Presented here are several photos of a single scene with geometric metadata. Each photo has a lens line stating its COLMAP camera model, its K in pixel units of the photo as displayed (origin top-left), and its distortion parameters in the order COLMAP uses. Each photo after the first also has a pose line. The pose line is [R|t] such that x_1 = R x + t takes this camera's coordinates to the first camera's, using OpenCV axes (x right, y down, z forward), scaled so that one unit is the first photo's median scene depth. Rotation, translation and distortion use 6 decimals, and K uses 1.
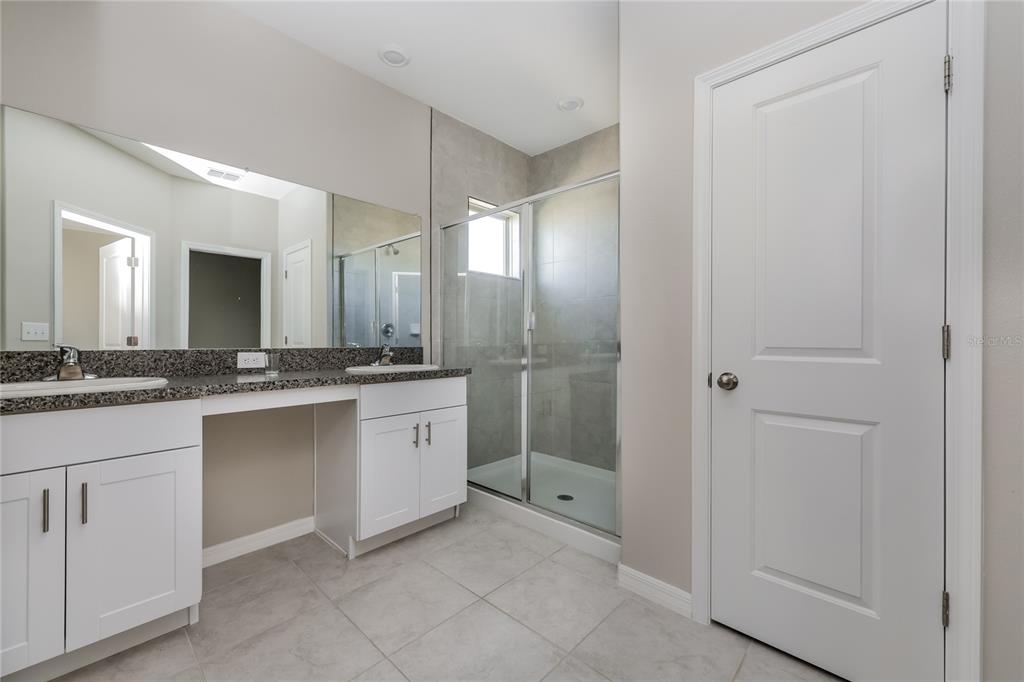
lens RADIAL K [[404.6, 0, 504.6], [0, 404.6, 342.3], [0, 0, 1]] dist [0.013660, 0.000125]
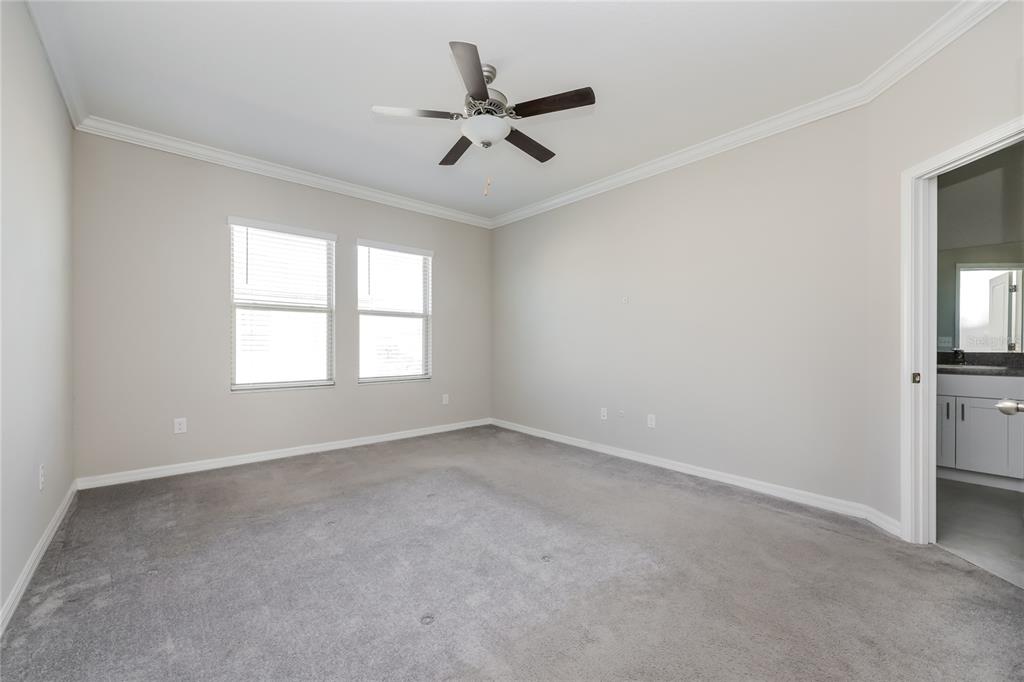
lens RADIAL K [[404.6, 0, 506.6], [0, 404.6, 348.1], [0, 0, 1]] dist [0.013660, 0.000125]
pose [[-0.097083, 0.018842, -0.995098, 1.782783], [-0.003818, 0.999806, 0.019304, -0.046921], [0.995269, 0.005673, -0.096993, -1.569316]]
